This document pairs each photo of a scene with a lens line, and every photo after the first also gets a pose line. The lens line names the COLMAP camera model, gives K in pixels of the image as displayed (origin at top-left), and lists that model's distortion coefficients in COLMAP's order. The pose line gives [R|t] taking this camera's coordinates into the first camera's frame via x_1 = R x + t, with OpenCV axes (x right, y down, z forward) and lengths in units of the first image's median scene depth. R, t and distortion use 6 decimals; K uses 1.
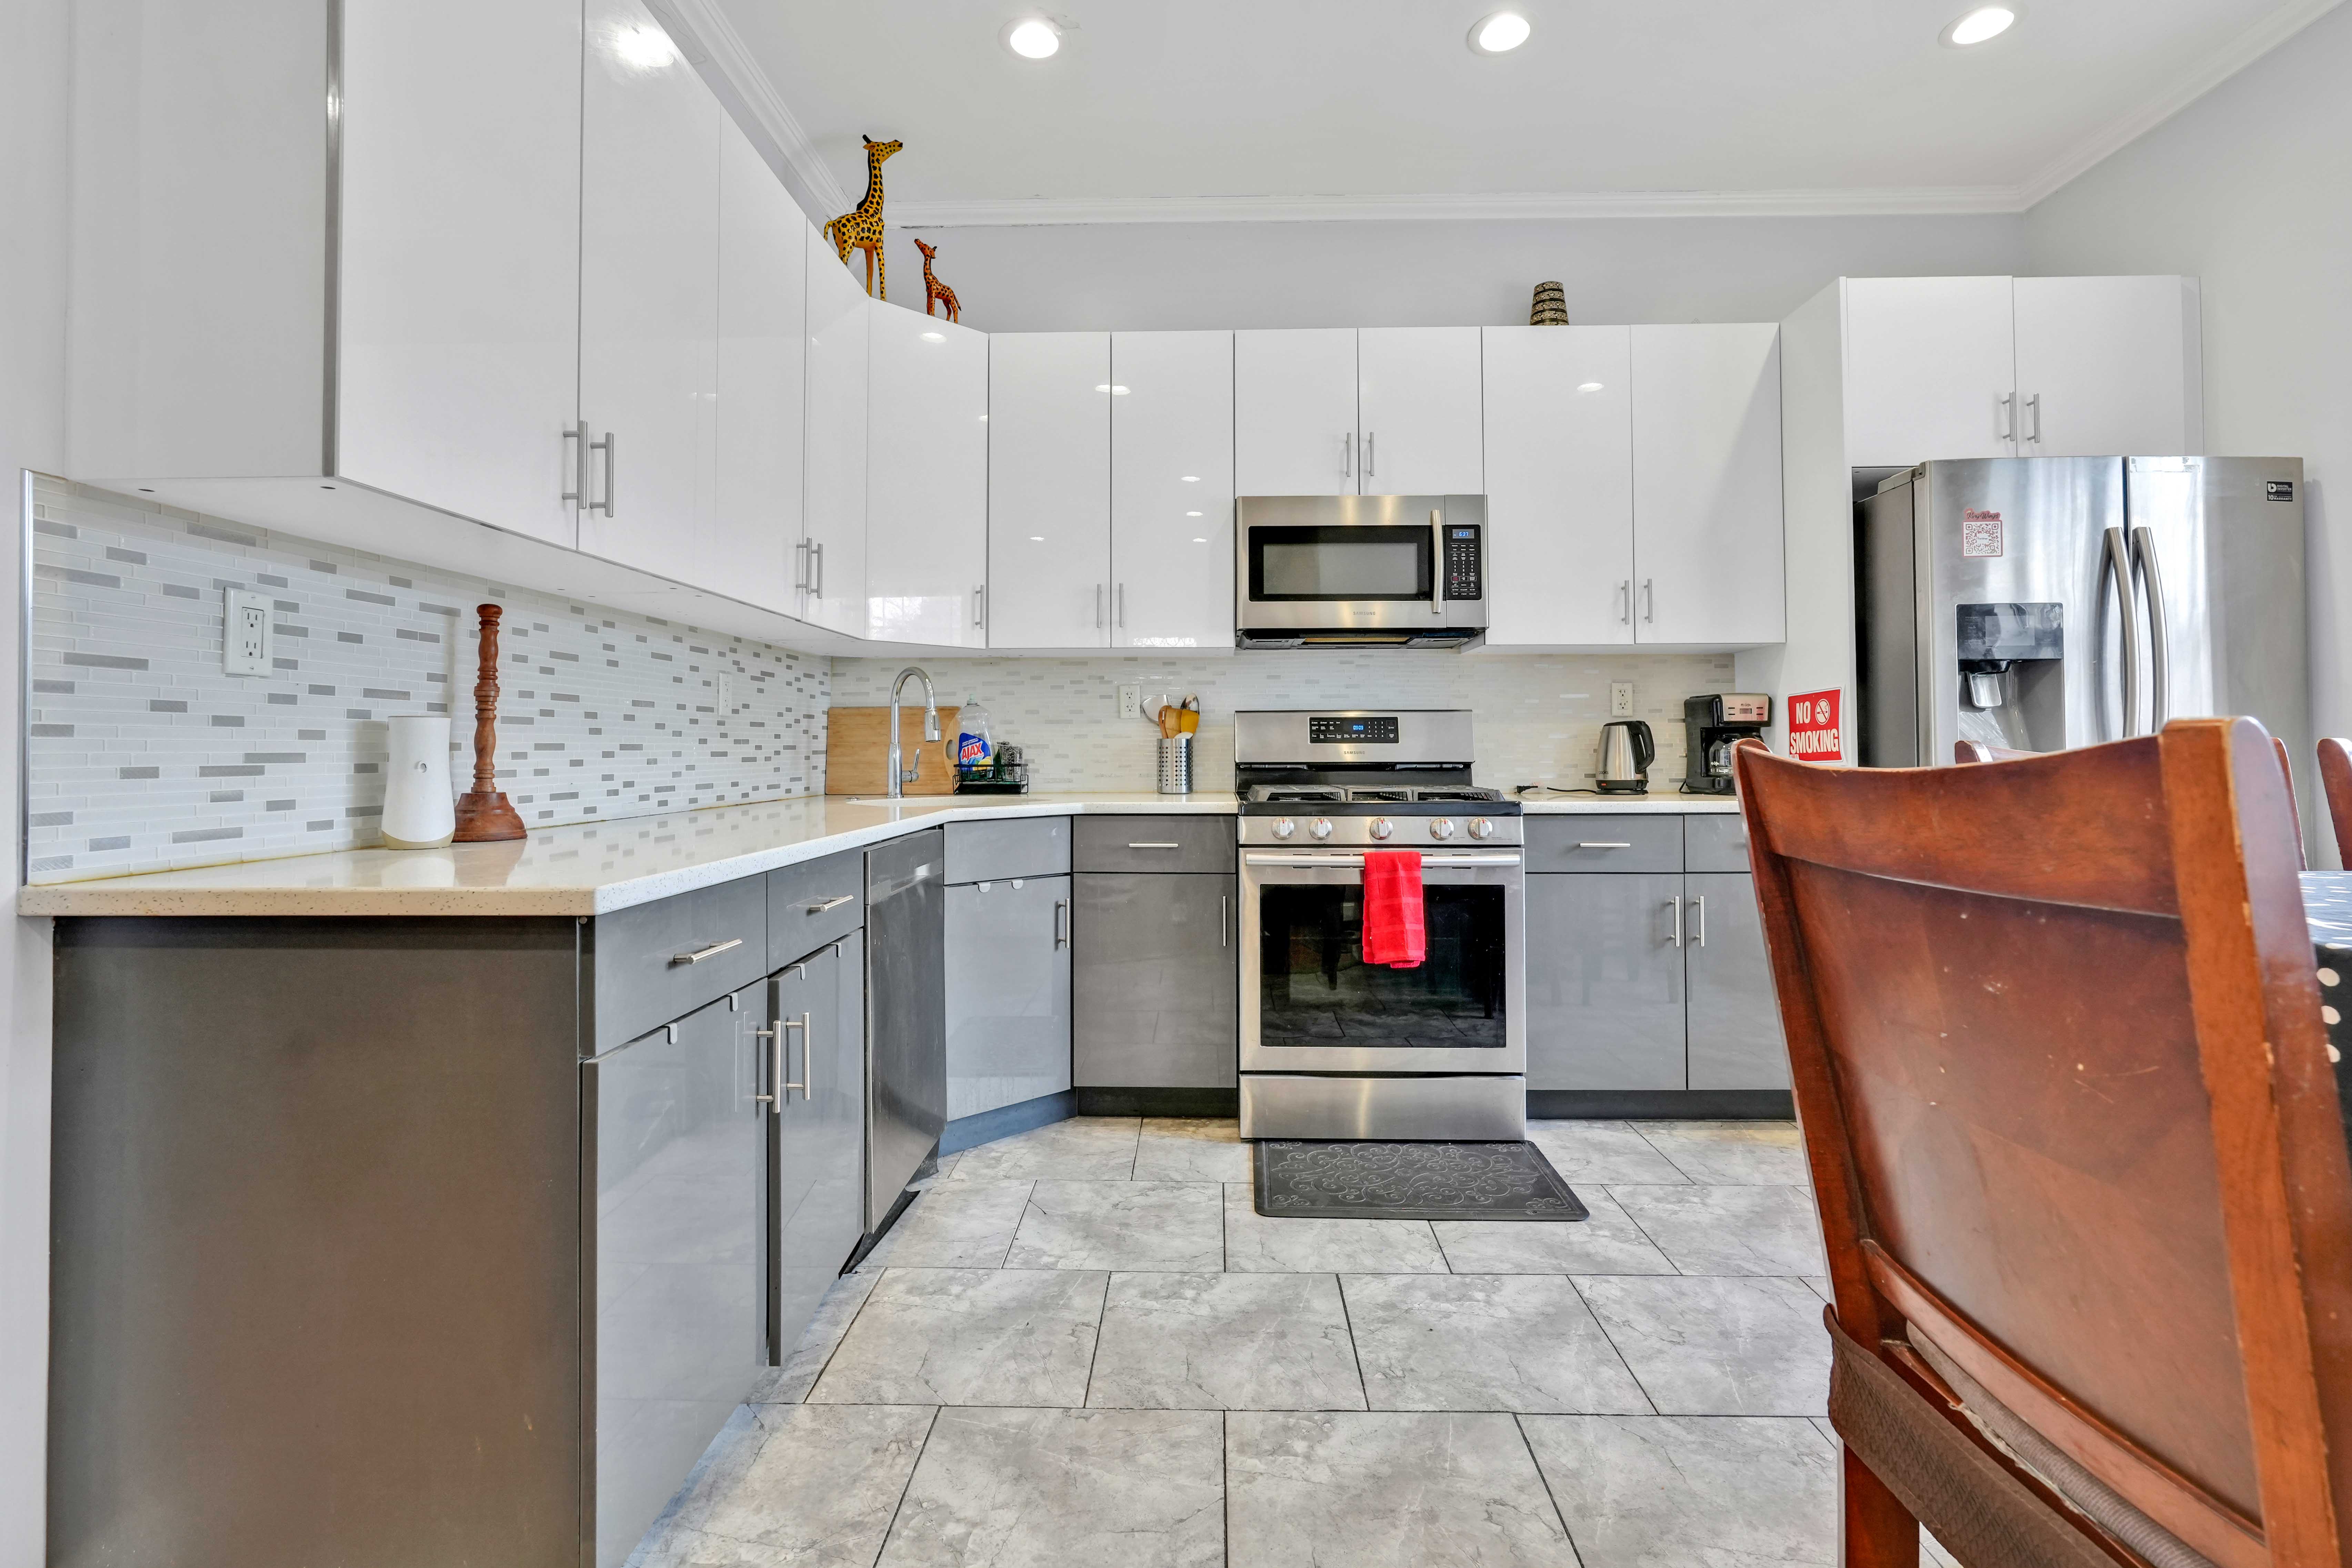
lens RADIAL K [[1071.7, 0, 1177.7], [0, 1071.7, 725.9], [0, 0, 1]] dist [-0.002324, 0.000004]
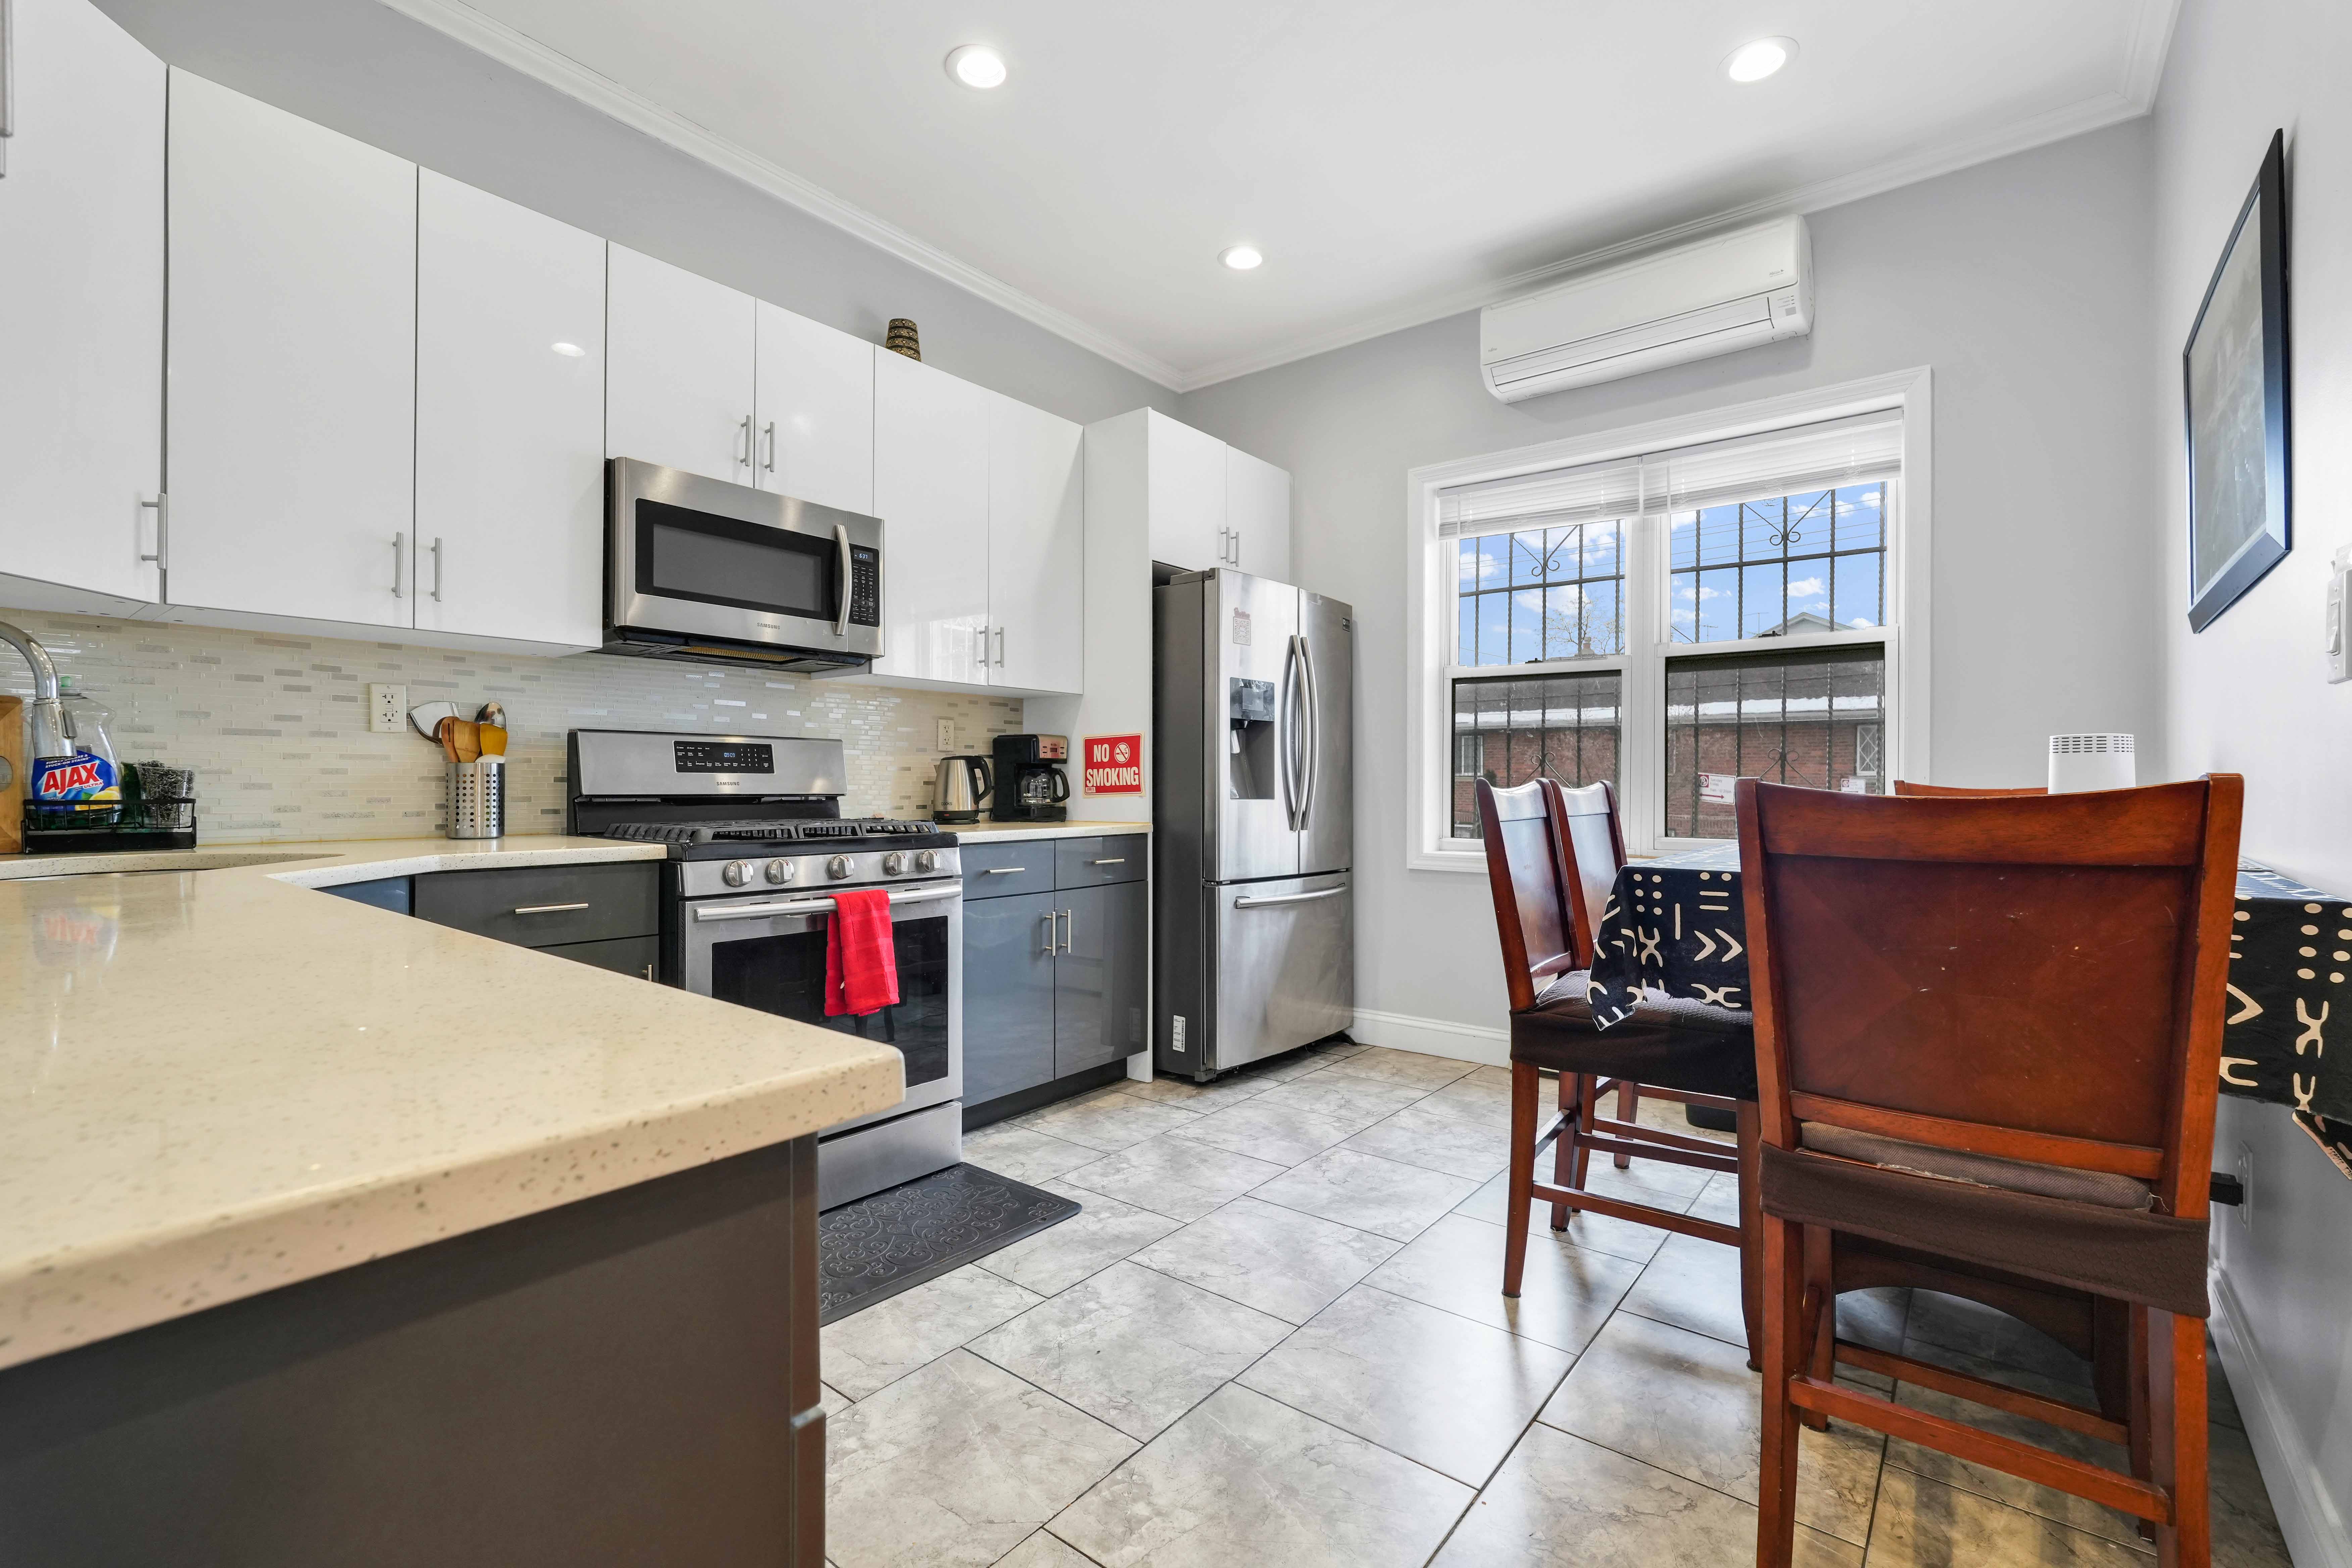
lens RADIAL K [[1033.4, 0, 1172.8], [0, 1033.4, 781.4], [0, 0, 1]] dist [-0.022000, 0.010675]
pose [[0.603059, 0.007386, 0.797662, -0.313473], [-0.024593, 0.999654, 0.009337, 0.006940], [-0.797317, -0.025248, 0.603032, 0.229543]]
